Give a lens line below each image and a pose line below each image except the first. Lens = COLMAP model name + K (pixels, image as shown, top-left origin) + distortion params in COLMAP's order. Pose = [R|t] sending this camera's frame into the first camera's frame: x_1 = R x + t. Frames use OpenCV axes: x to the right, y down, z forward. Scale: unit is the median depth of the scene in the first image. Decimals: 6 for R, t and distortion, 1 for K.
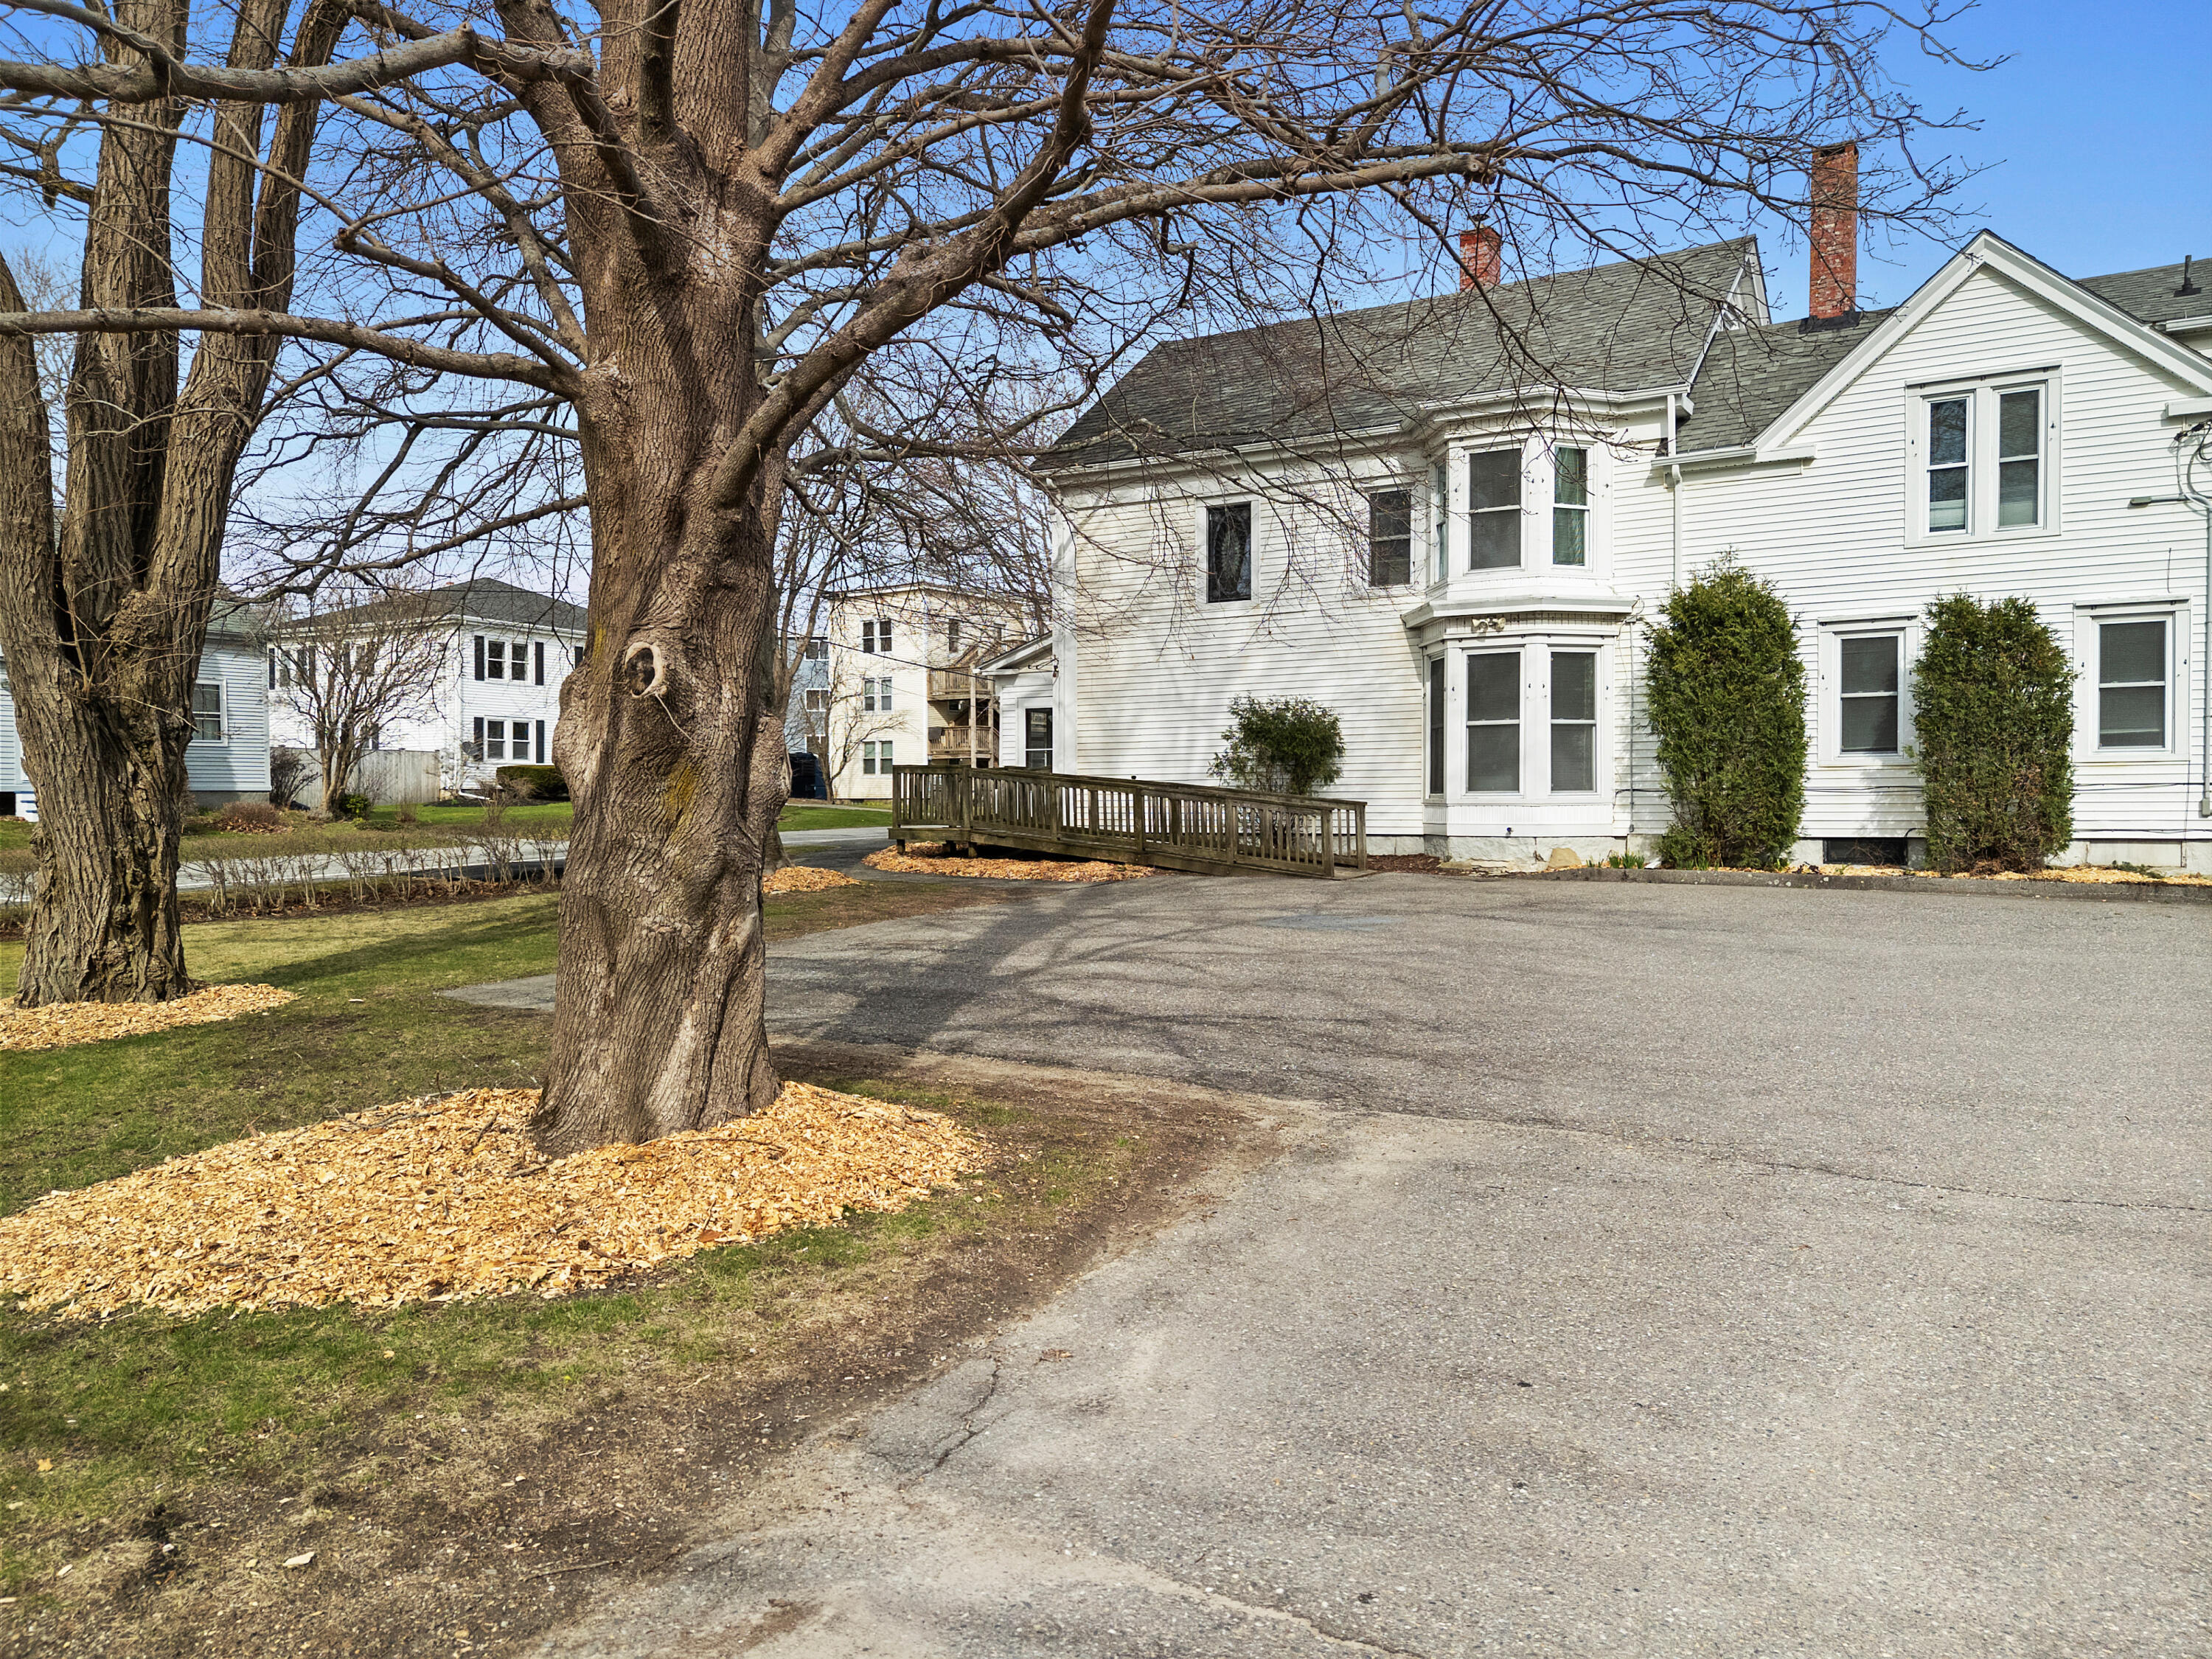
lens RADIAL K [[1569.9, 0, 1123.8], [0, 1569.9, 827.3], [0, 0, 1]] dist [0.096993, -0.083836]
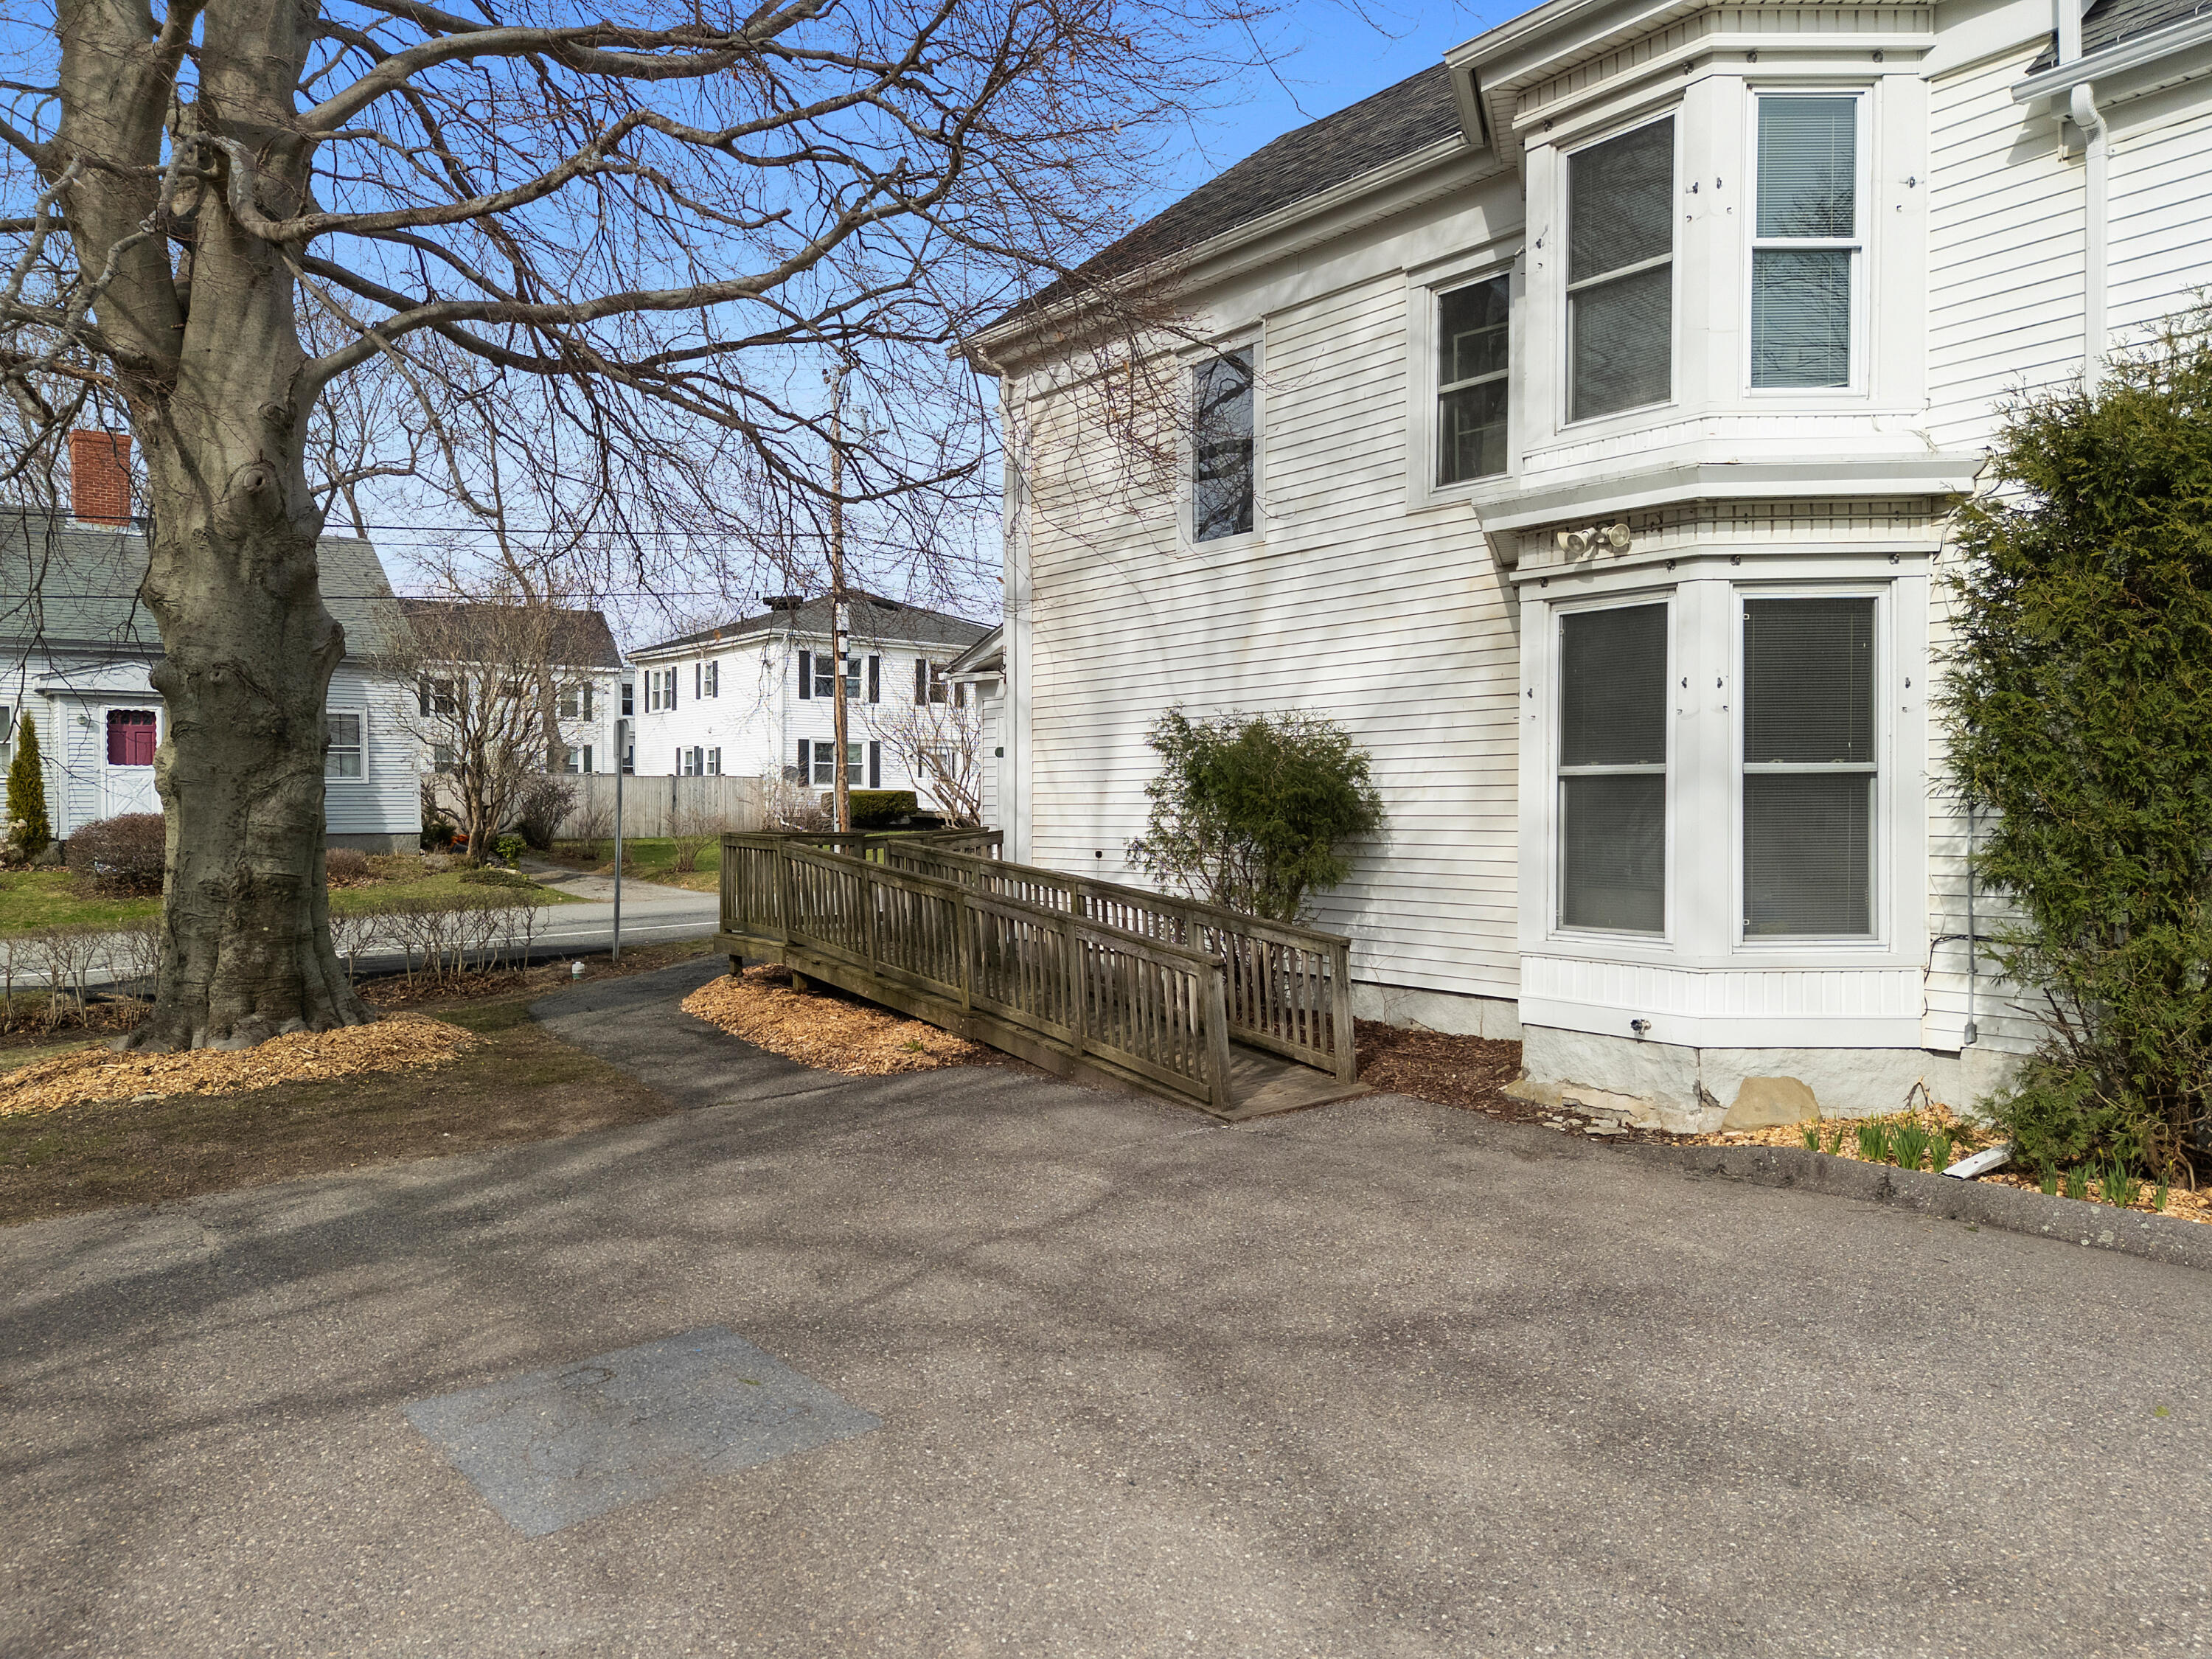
lens RADIAL K [[1615.3, 0, 1110.9], [0, 1615.3, 827.7], [0, 0, 1]] dist [0.091430, -0.085661]
pose [[0.930680, 0.007917, -0.365748, 0.270339], [-0.009563, 0.999951, -0.002688, -0.048348], [0.365708, 0.005999, 0.930710, 0.539255]]
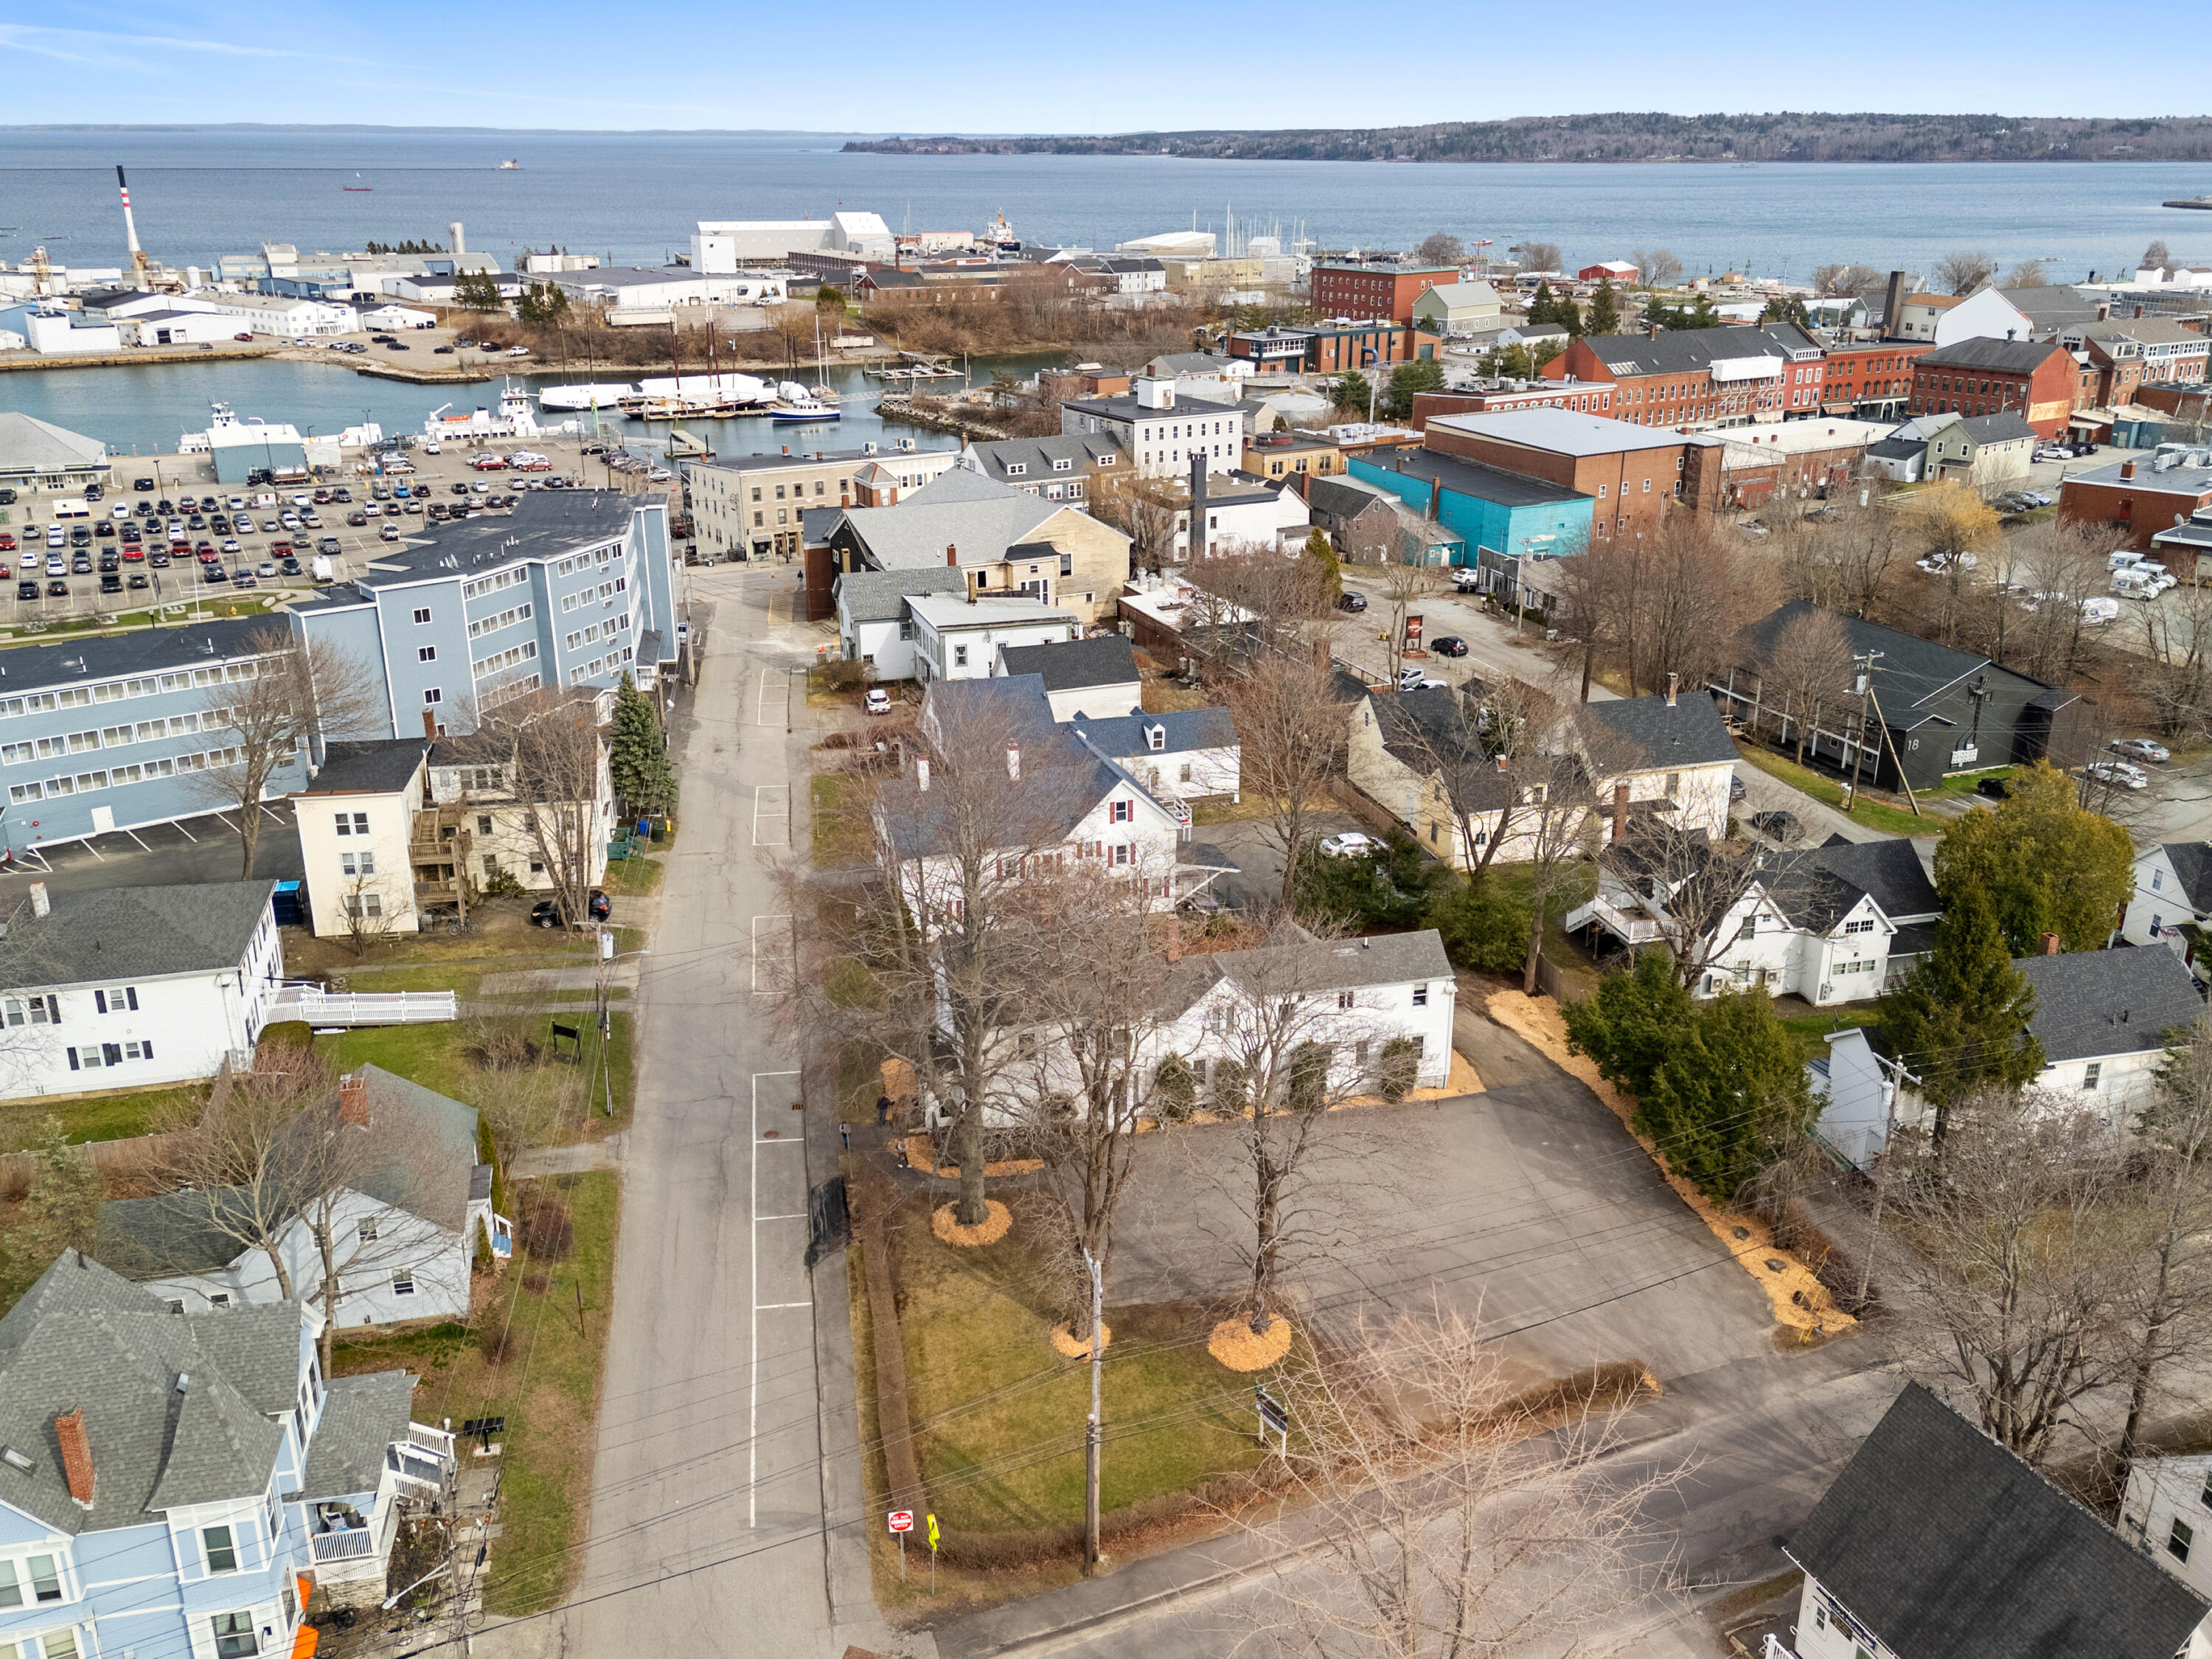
lens RADIAL K [[1766.6, 0, 1106.0], [0, 1766.6, 829.5], [0, 0, 1]] dist [0.078042, -0.071243]
pose [[0.704113, -0.246836, 0.665805, -2.402115], [0.017514, 0.943389, 0.331225, -2.037497], [-0.709872, -0.221559, 0.668575, -1.613112]]
